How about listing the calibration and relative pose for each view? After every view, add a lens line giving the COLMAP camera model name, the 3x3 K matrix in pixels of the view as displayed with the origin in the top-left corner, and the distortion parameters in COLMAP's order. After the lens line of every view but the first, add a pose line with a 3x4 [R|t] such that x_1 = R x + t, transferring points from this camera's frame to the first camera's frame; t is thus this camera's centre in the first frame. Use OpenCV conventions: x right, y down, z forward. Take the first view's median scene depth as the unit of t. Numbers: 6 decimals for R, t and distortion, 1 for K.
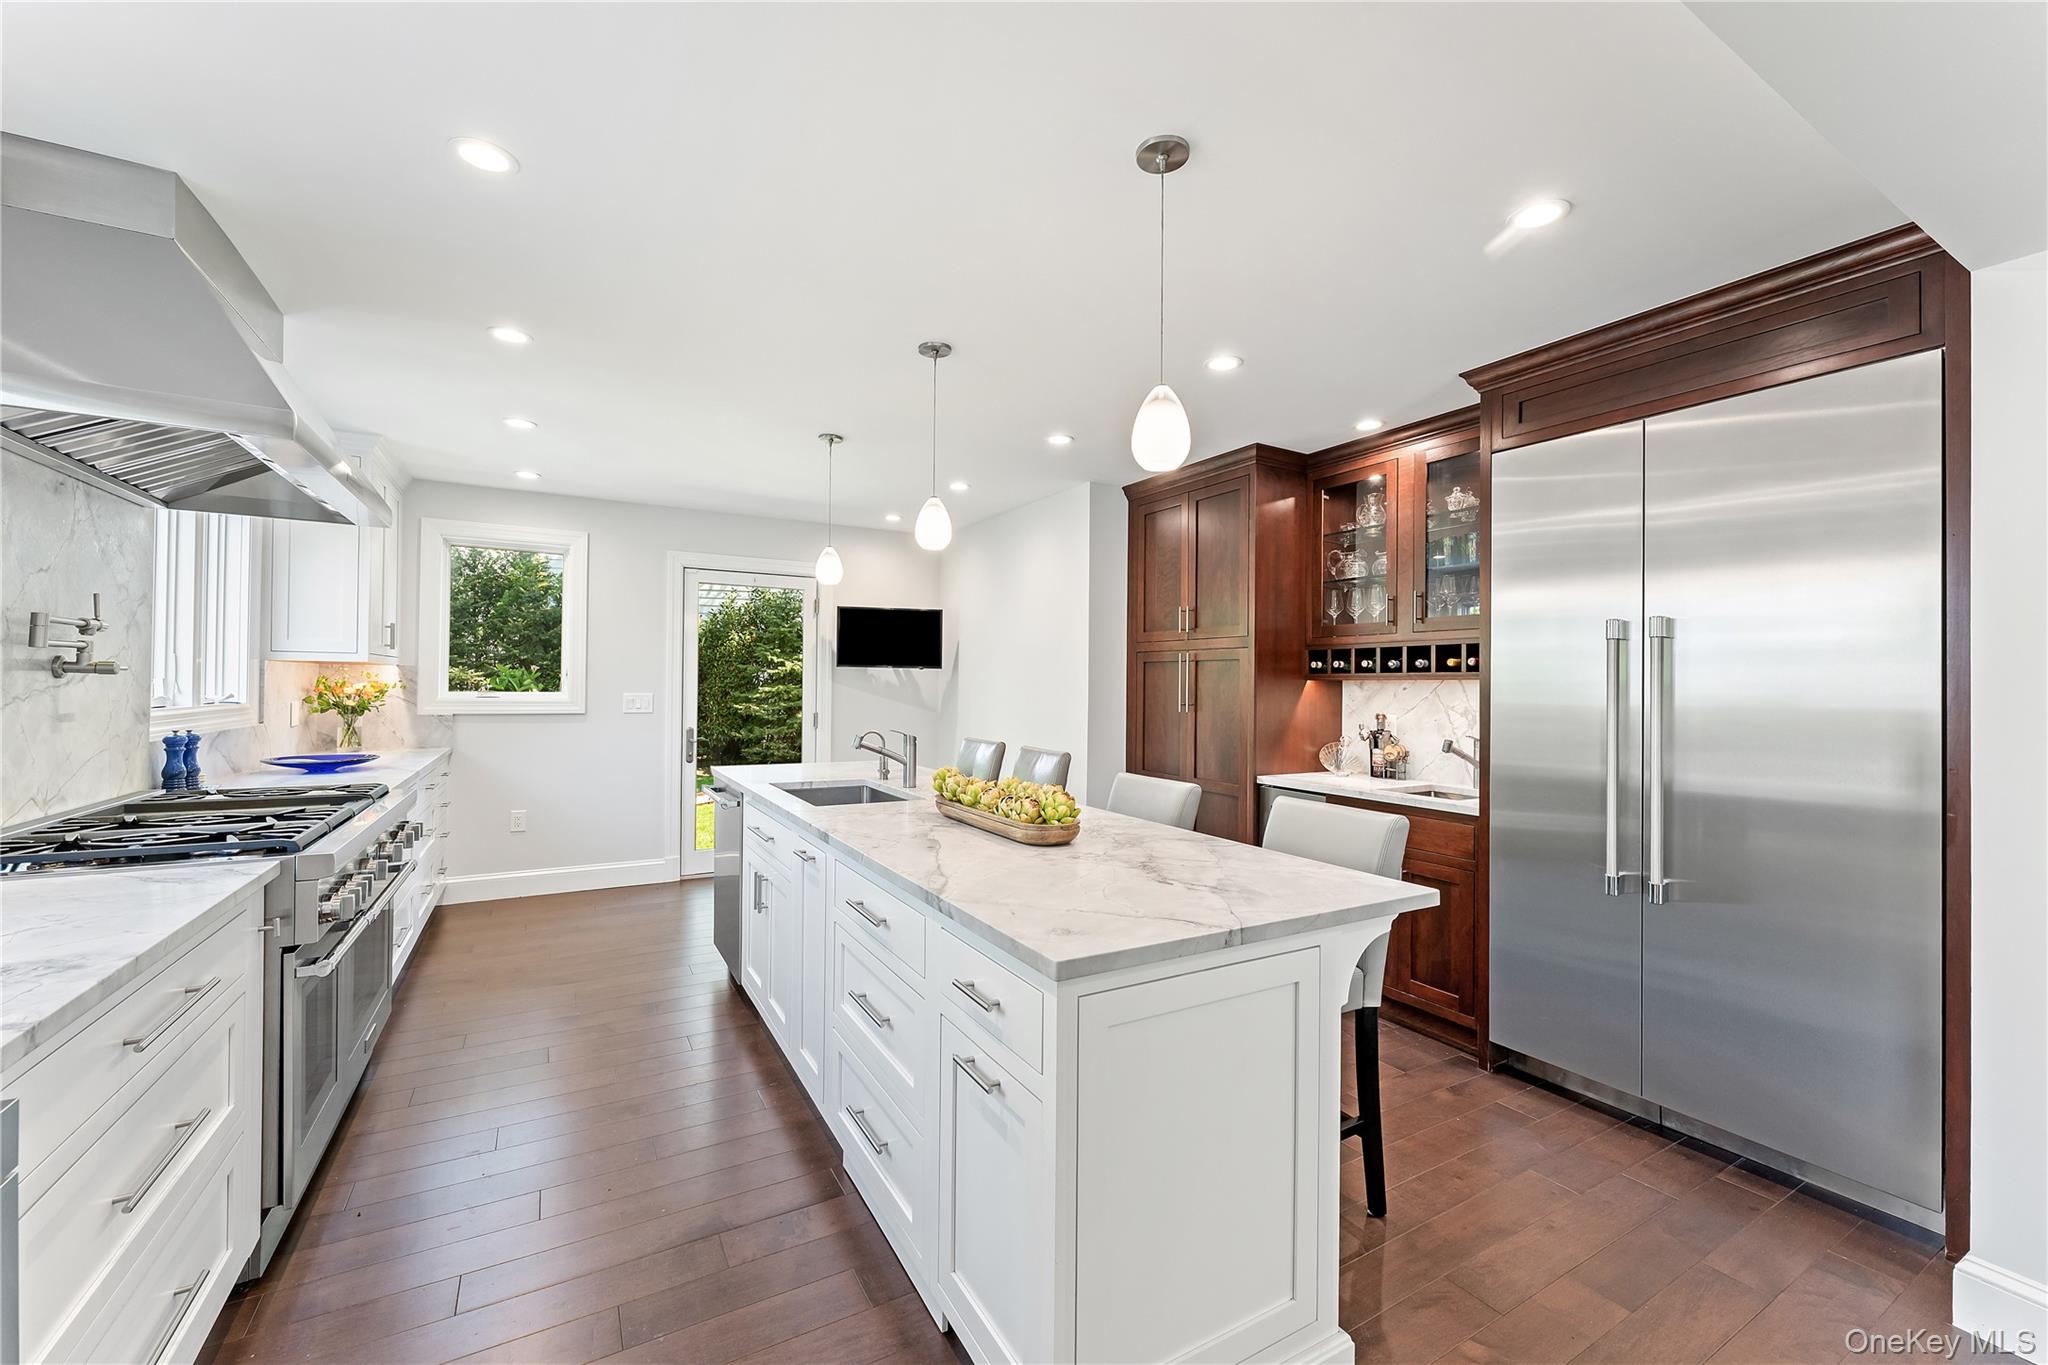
lens RADIAL K [[820.2, 0, 1038.6], [0, 820.2, 683.3], [0, 0, 1]] dist [0.000226, -0.000077]
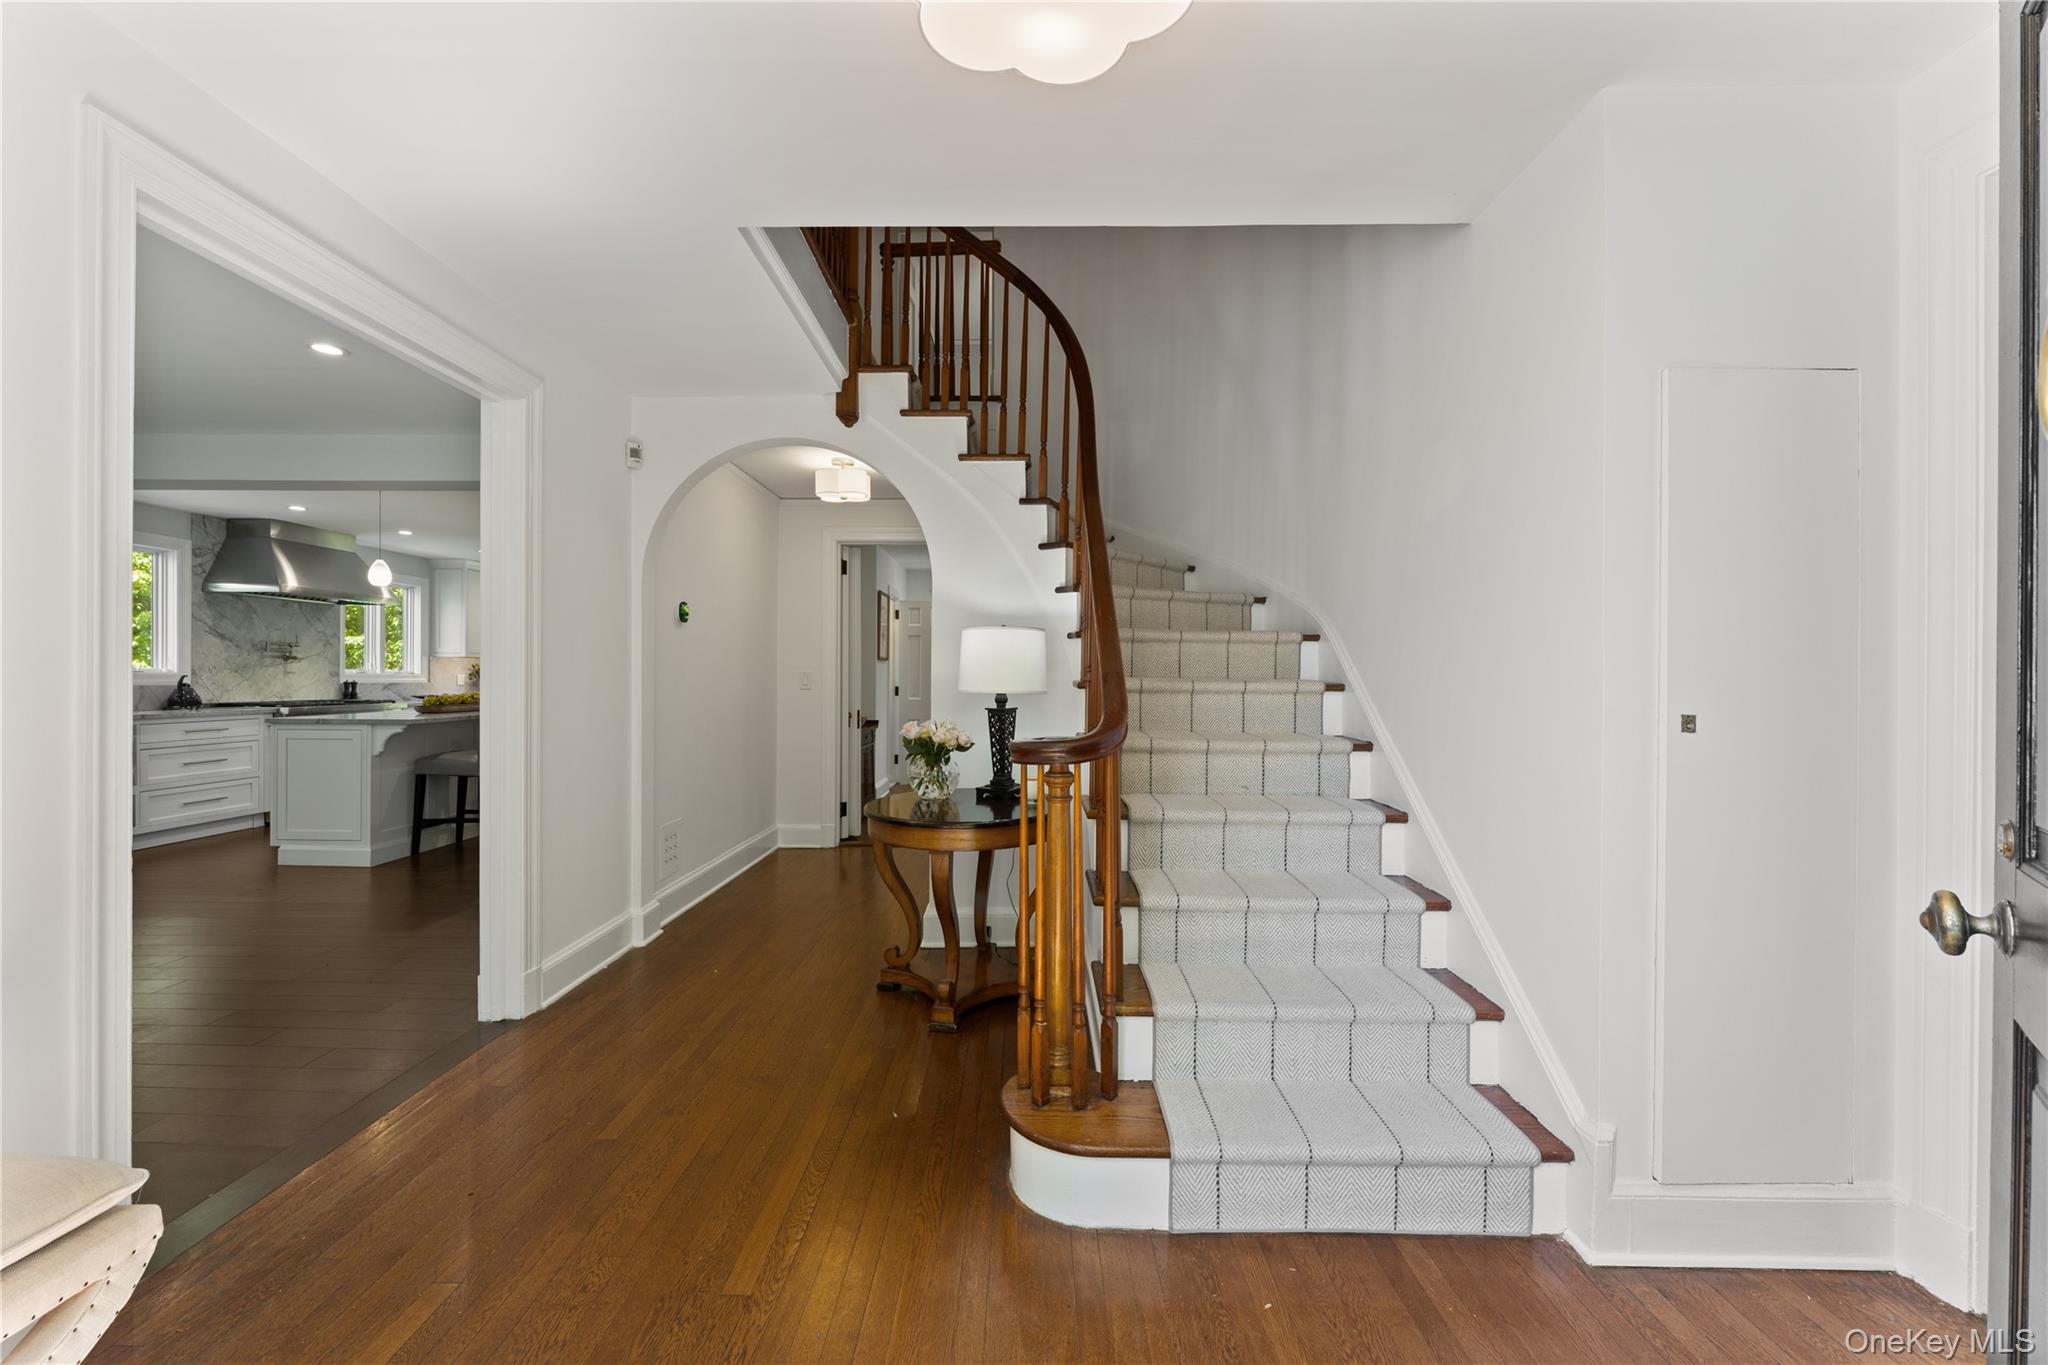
lens RADIAL K [[820.2, 0, 1019.7], [0, 820.2, 684.3], [0, 0, 1]] dist [0.000226, -0.000077]
pose [[0.853069, -0.002258, -0.521793, 1.508394], [0.004812, 0.999982, 0.003540, 0.044755], [0.521776, -0.005531, 0.853065, -0.150060]]
